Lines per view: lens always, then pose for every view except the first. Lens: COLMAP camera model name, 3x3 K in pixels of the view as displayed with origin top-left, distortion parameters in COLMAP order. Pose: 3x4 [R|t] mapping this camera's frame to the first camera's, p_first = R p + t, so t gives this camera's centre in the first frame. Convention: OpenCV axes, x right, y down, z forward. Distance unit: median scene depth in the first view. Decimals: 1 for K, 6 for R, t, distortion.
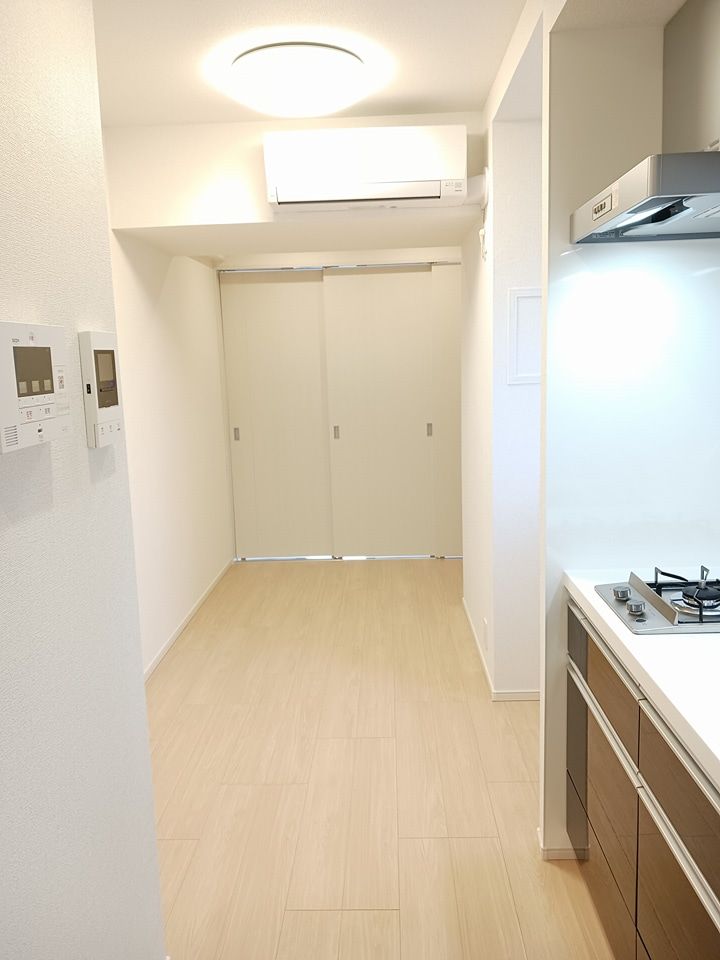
lens RADIAL K [[774.5, 0, 361.9], [0, 774.5, 470.8], [0, 0, 1]] dist [-0.008708, -0.000850]
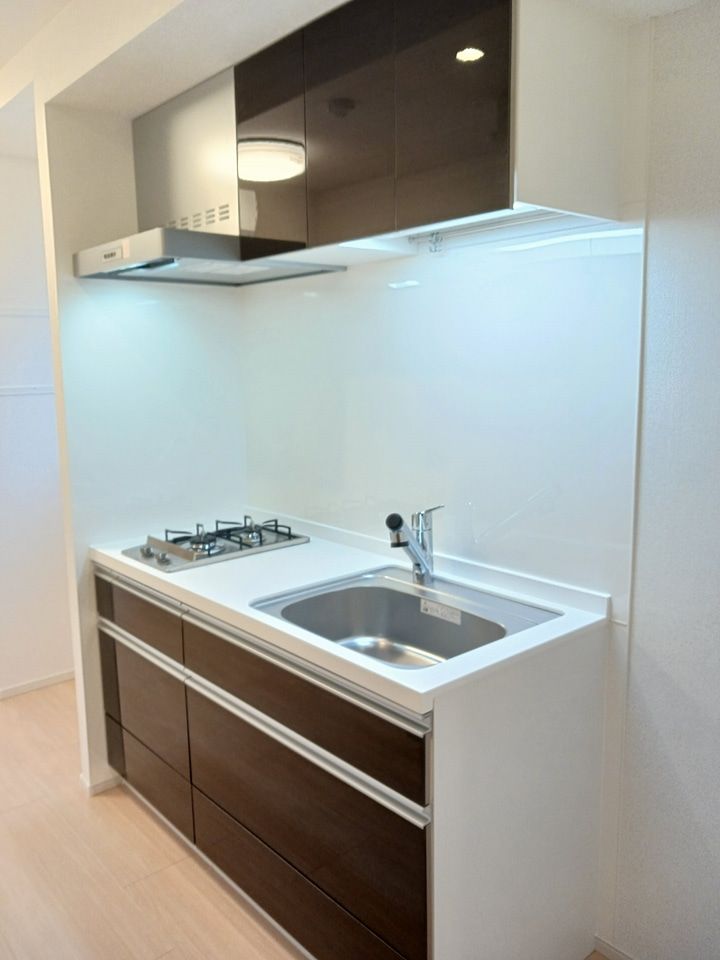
lens RADIAL K [[774.5, 0, 358.7], [0, 774.5, 481.1], [0, 0, 1]] dist [-0.008708, -0.000850]
pose [[0.744630, -0.087110, 0.661769, -0.247014], [0.094966, 0.995188, 0.024142, 0.044048], [-0.660688, 0.044869, 0.749319, -0.214339]]
